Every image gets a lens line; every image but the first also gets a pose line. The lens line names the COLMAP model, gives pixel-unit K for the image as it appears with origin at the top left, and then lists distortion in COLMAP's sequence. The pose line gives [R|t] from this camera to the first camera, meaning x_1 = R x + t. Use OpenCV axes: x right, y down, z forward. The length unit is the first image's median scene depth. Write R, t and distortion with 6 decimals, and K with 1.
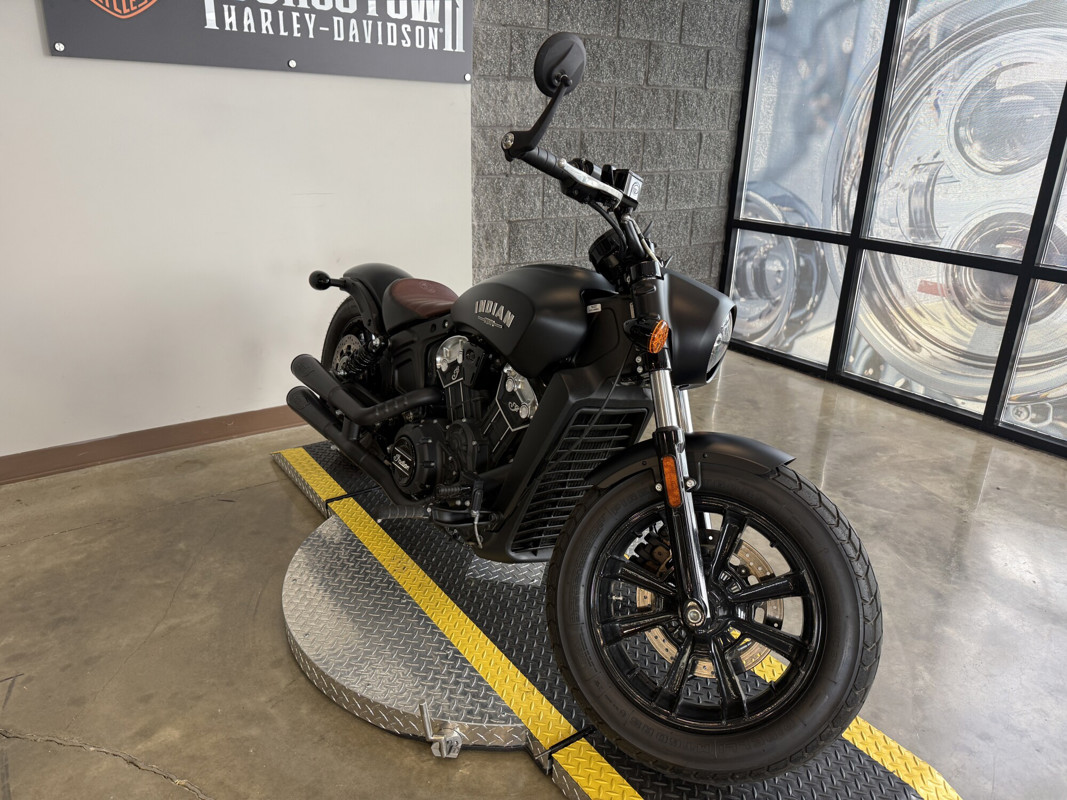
lens RADIAL K [[755.9, 0, 539.7], [0, 755.9, 404.7], [0, 0, 1]] dist [0.056808, -0.088485]
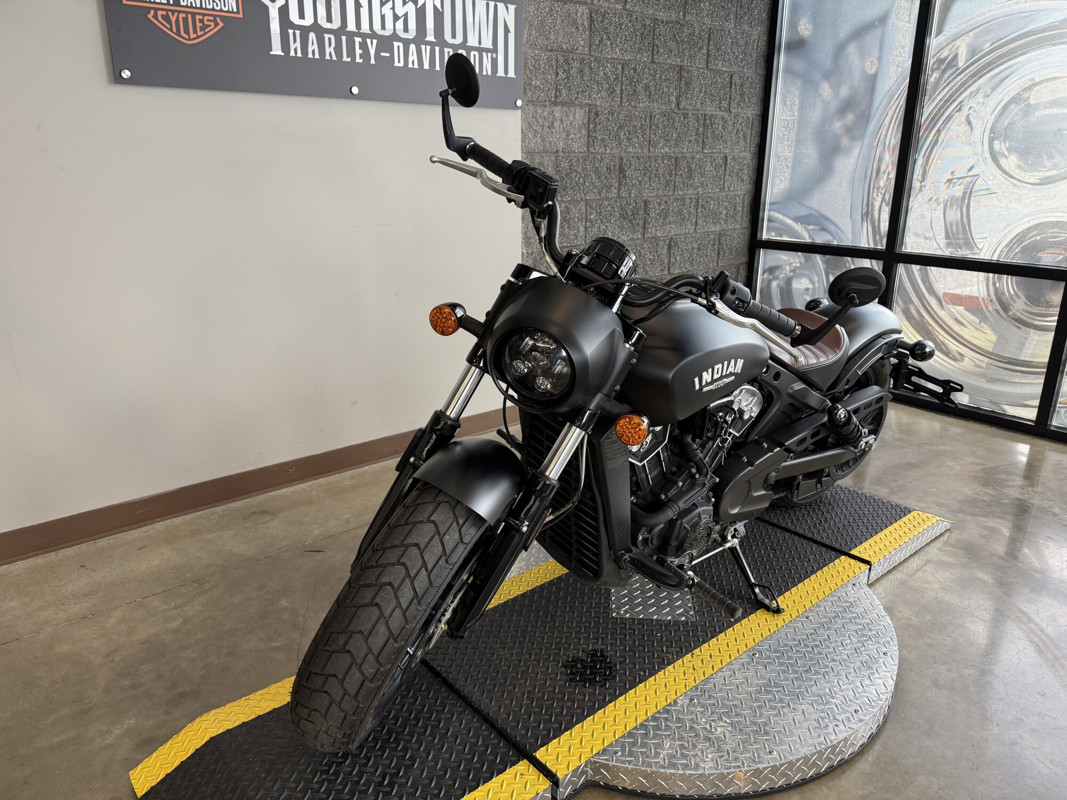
lens RADIAL K [[760.9, 0, 536.8], [0, 760.9, 404.8], [0, 0, 1]] dist [0.022805, -0.046102]
pose [[0.996052, -0.050491, 0.073011, -0.151458], [0.053754, 0.997609, -0.043440, 0.001968], [-0.070643, 0.047193, 0.996385, 0.035804]]
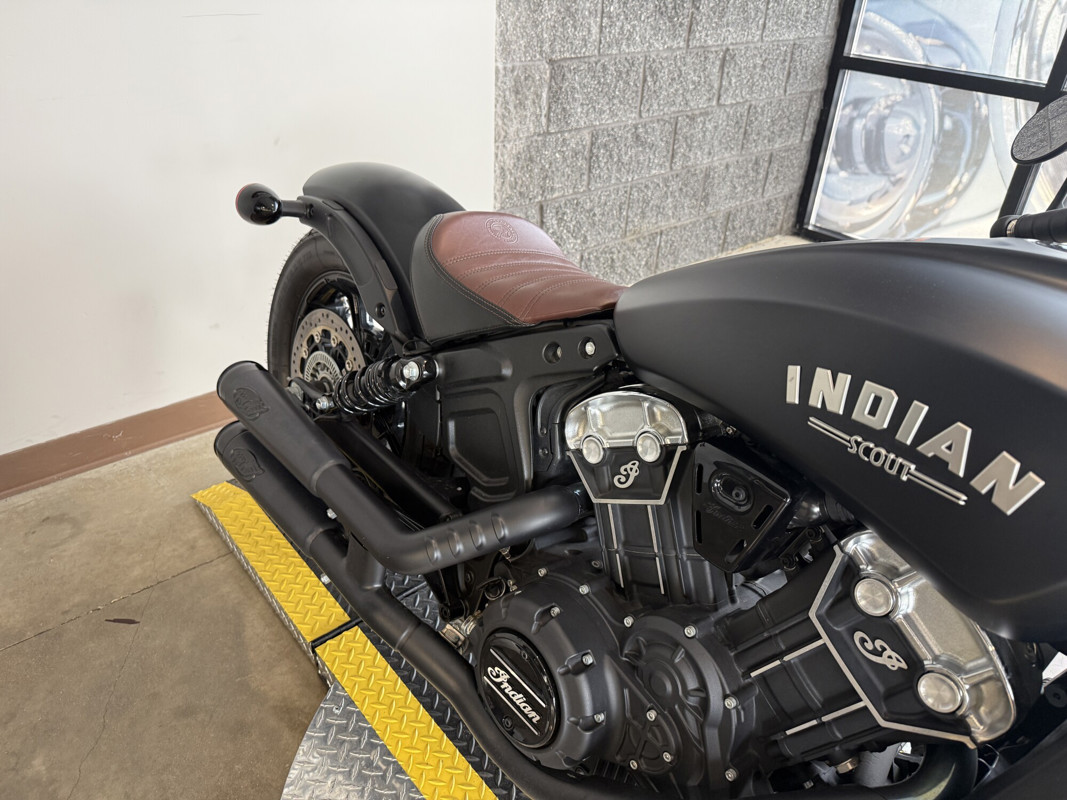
lens RADIAL K [[767.9, 0, 533.5], [0, 767.9, 400.0], [0, 0, 1]] dist [-0.010172, -0.001930]
pose [[0.995794, -0.035861, 0.084310, -0.120090], [0.018677, 0.980348, 0.196391, -0.100753], [-0.089696, -0.193990, 0.976894, 0.364447]]
